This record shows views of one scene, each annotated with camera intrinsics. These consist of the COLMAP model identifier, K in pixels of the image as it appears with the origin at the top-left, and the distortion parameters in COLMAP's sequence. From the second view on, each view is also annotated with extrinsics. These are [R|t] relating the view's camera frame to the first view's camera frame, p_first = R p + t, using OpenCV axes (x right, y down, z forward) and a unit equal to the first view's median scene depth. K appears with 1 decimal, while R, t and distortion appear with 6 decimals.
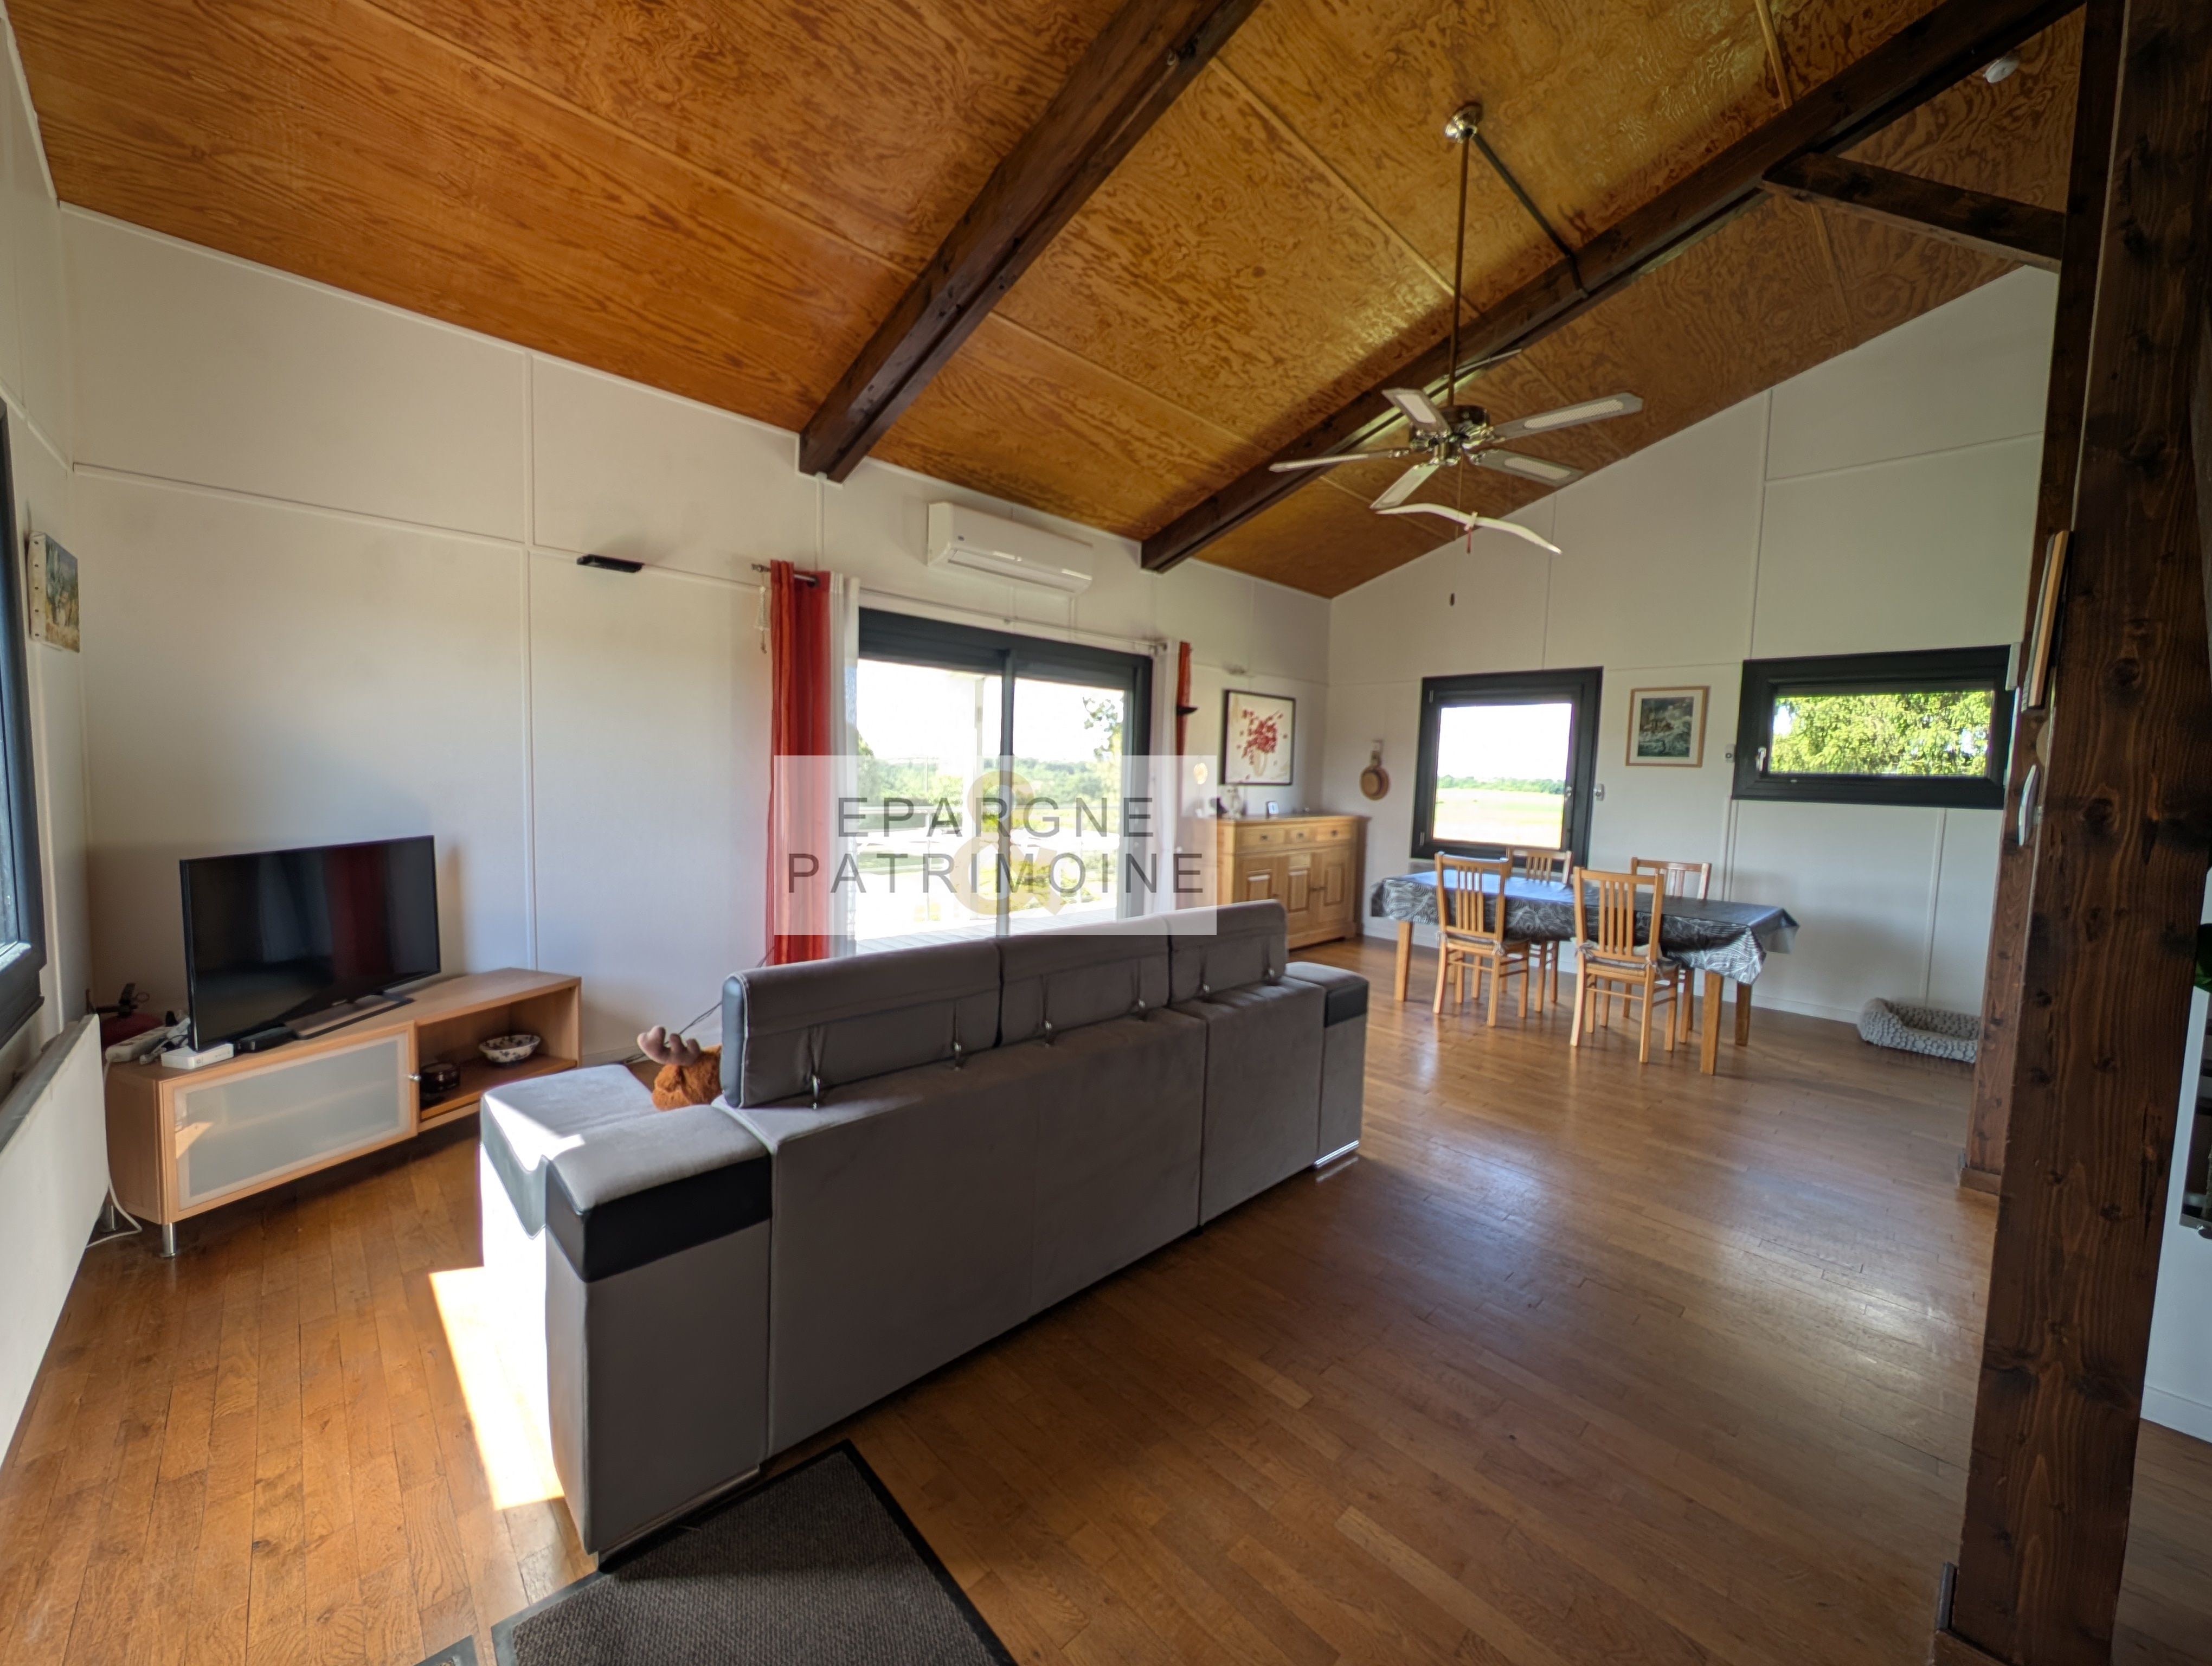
lens RADIAL K [[831.7, 0, 1093.3], [0, 831.7, 831.8], [0, 0, 1]] dist [0.000708, -0.000553]
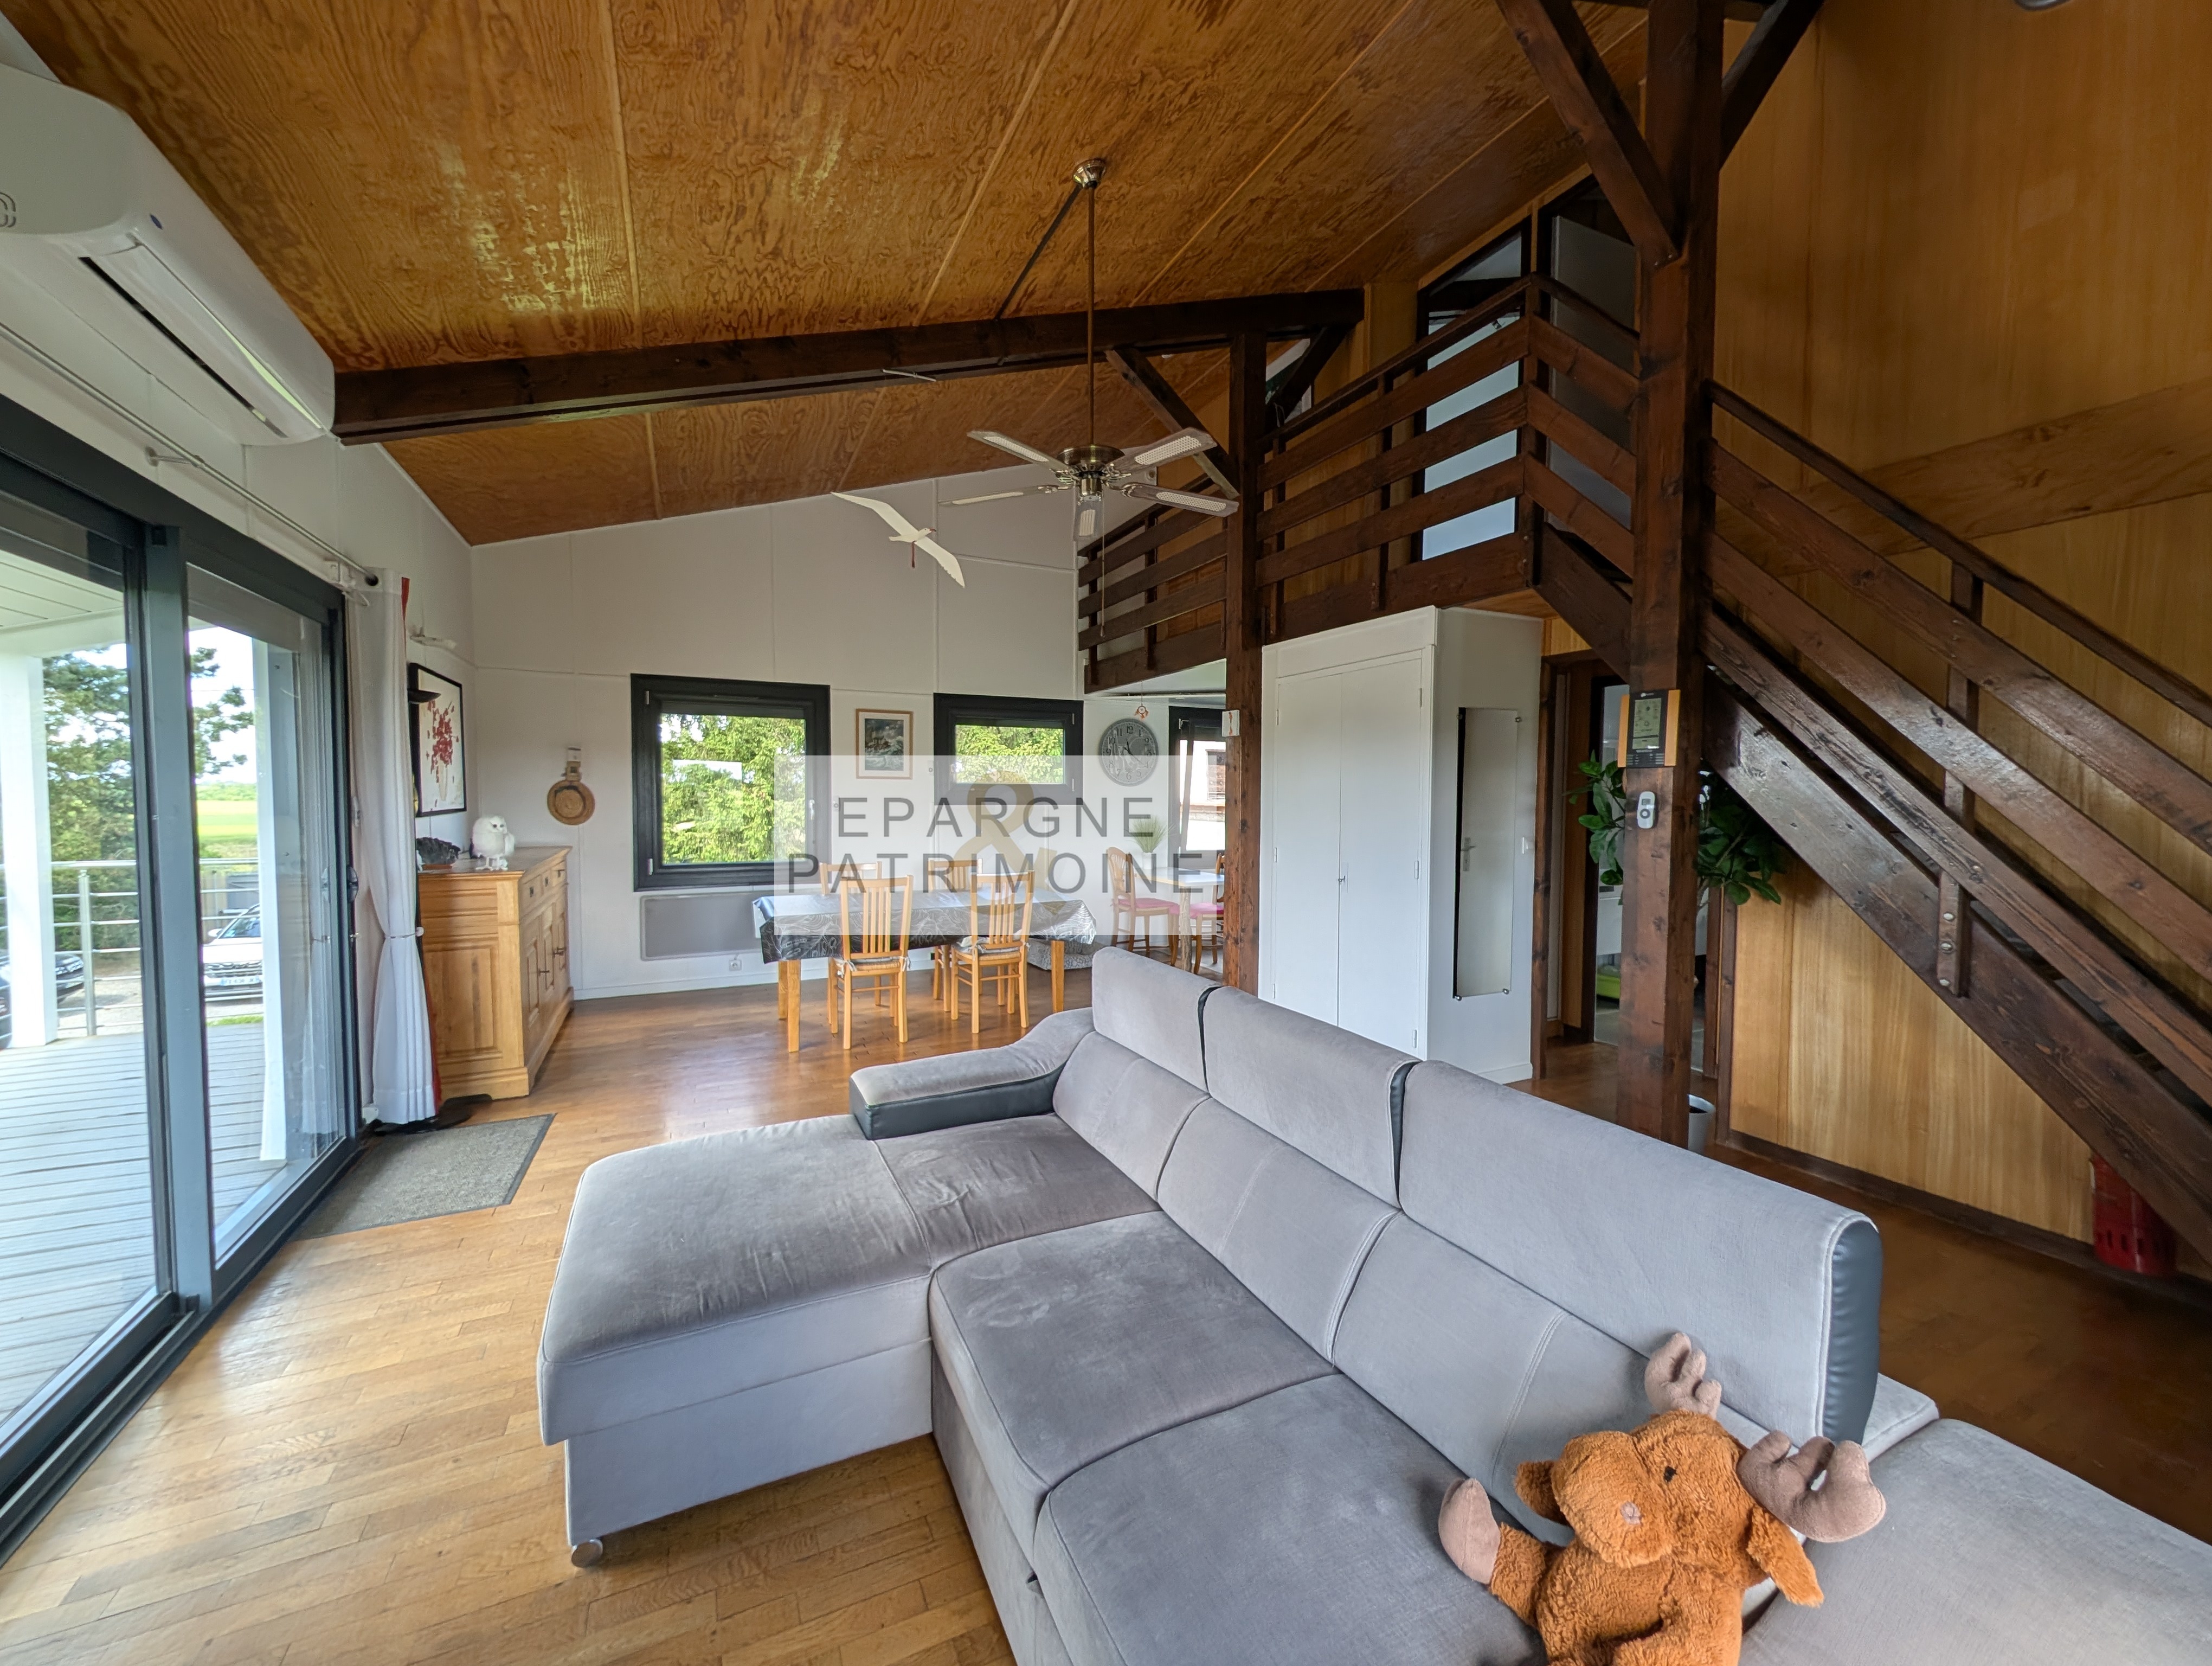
lens RADIAL K [[831.7, 0, 1098.5], [0, 831.7, 823.9], [0, 0, 1]] dist [0.000708, -0.000553]
pose [[0.308735, -0.062580, 0.949087, -0.310907], [0.077635, 0.996162, 0.040430, -0.040504], [-0.947974, 0.061200, 0.312409, 0.368968]]
